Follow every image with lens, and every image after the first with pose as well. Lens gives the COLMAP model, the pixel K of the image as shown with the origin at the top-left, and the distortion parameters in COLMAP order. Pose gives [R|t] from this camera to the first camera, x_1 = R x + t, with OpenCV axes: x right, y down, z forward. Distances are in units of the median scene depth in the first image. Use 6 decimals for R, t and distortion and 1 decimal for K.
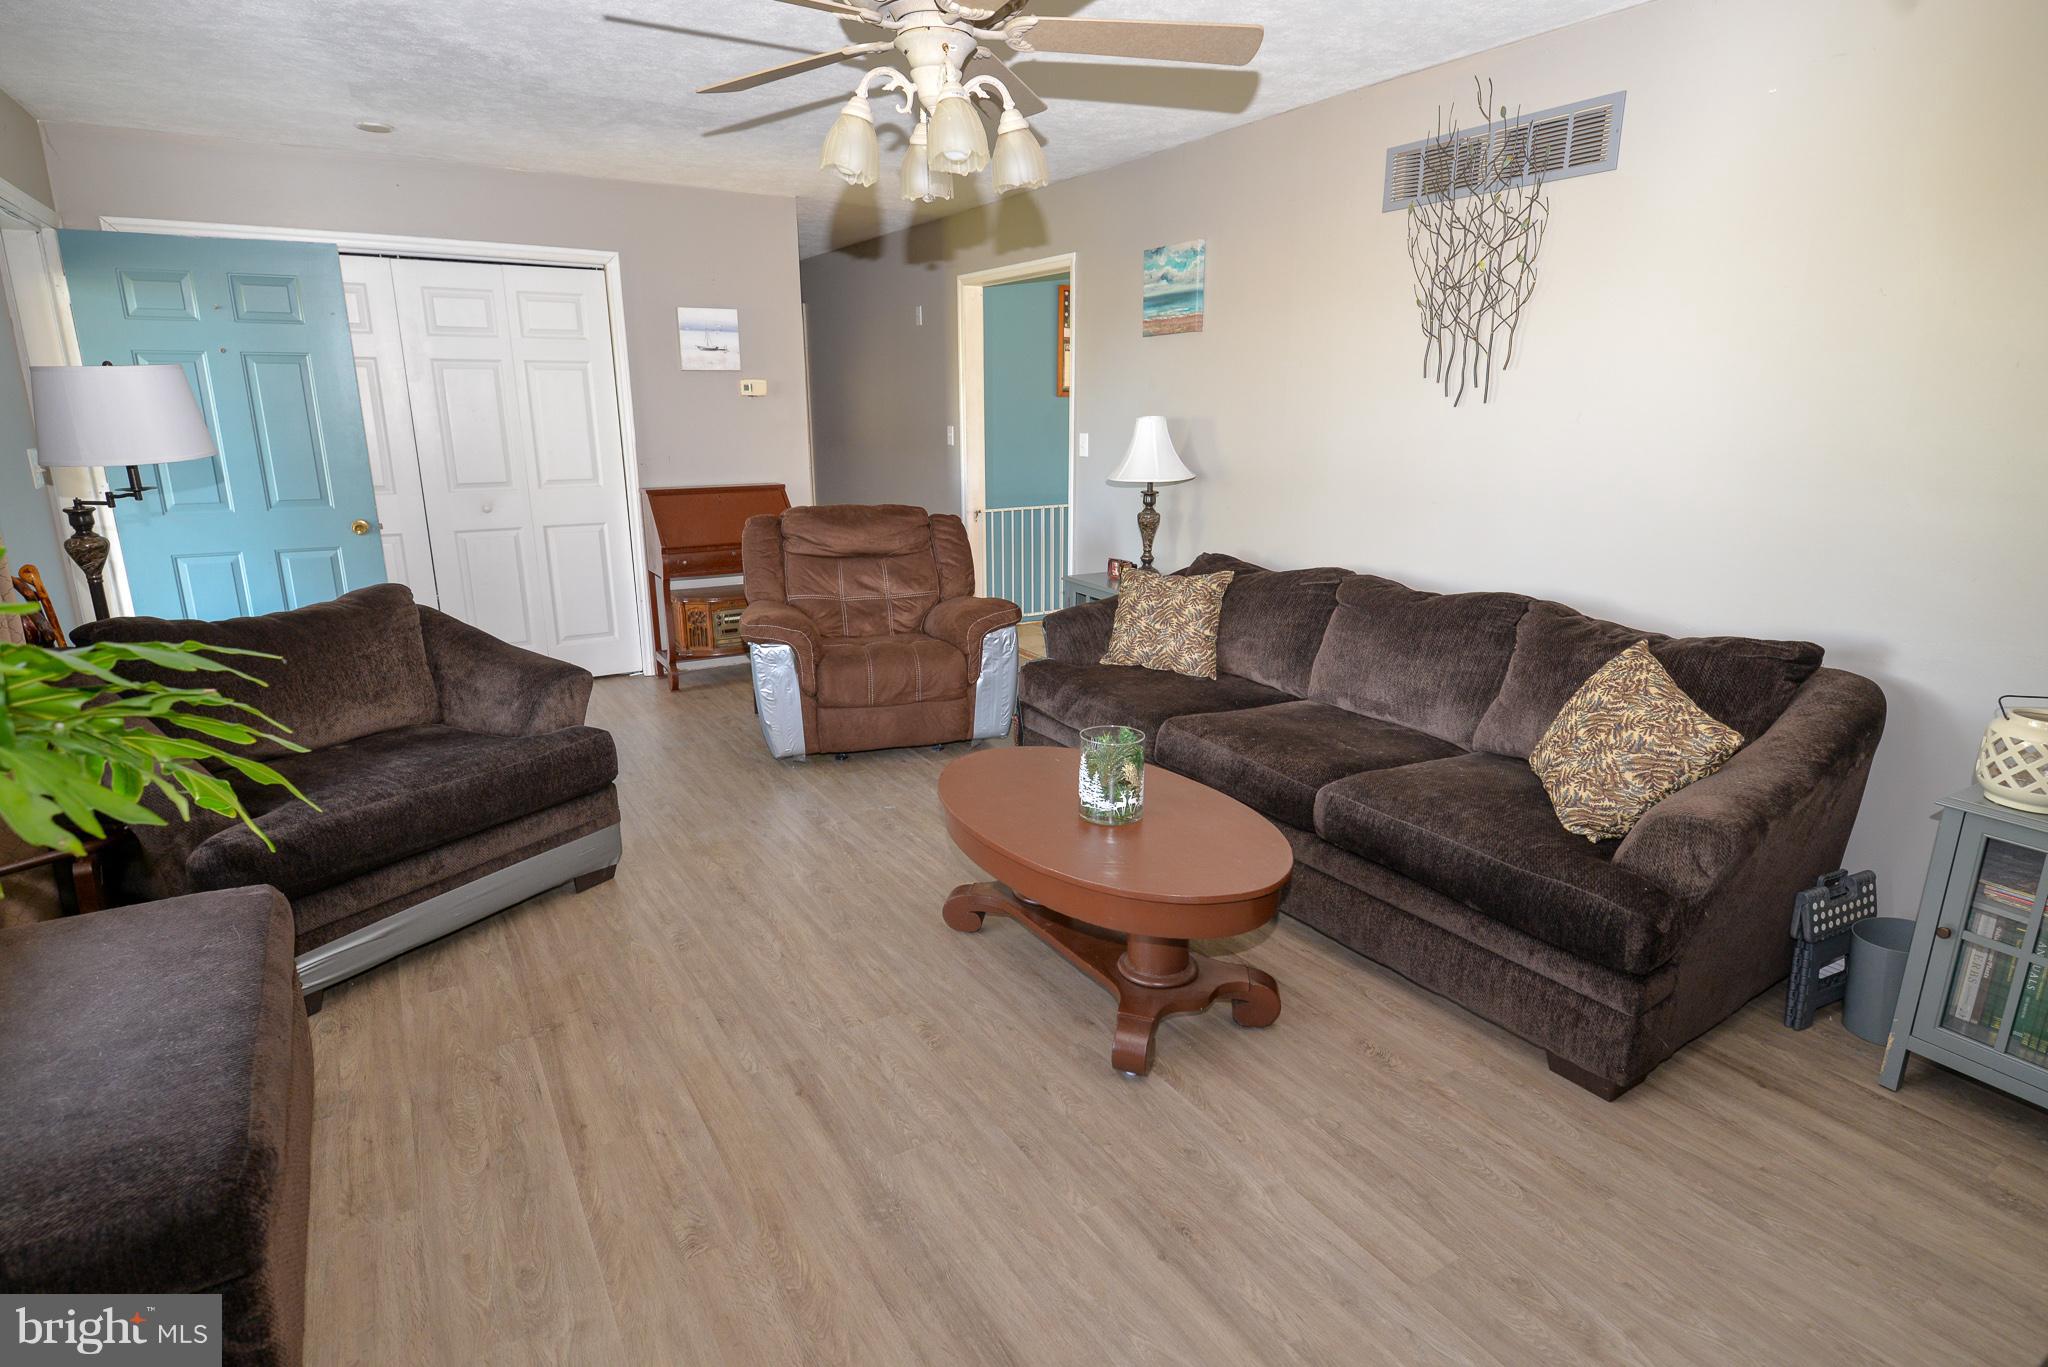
lens RADIAL K [[1093.7, 0, 1024.0], [0, 1093.7, 683.5], [0, 0, 1]] dist [0.000902, 0.000215]
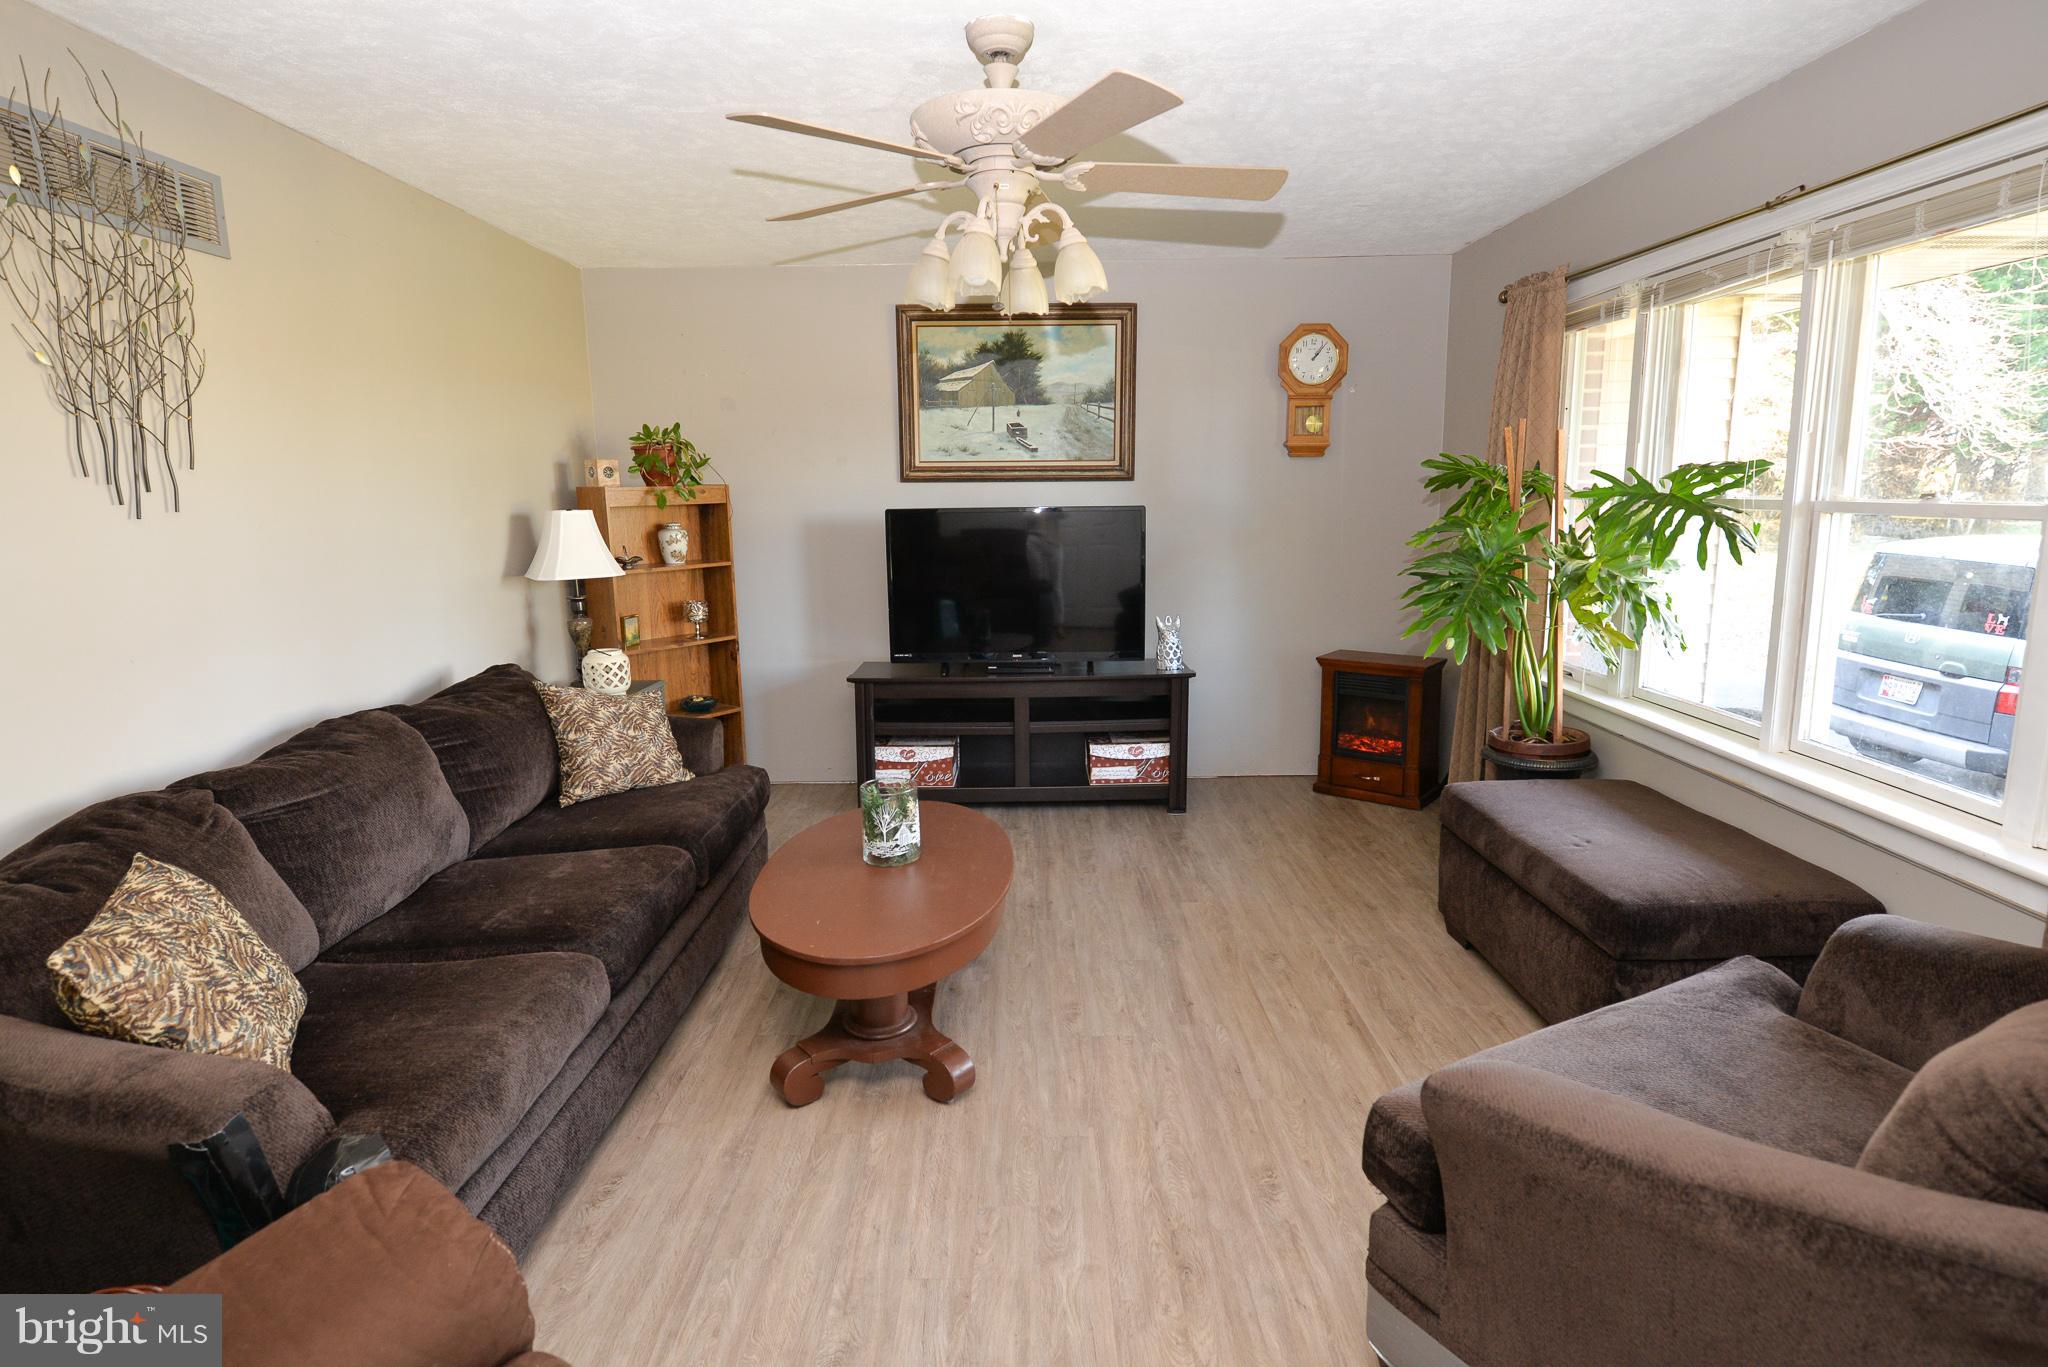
lens RADIAL K [[1093.7, 0, 1024.0], [0, 1093.7, 683.5], [0, 0, 1]] dist [0.000902, 0.000215]
pose [[-0.856606, -0.078124, 0.510023, -0.483361], [0.145358, 0.911897, 0.383817, -0.370696], [-0.495073, 0.402916, -0.769780, 1.399538]]
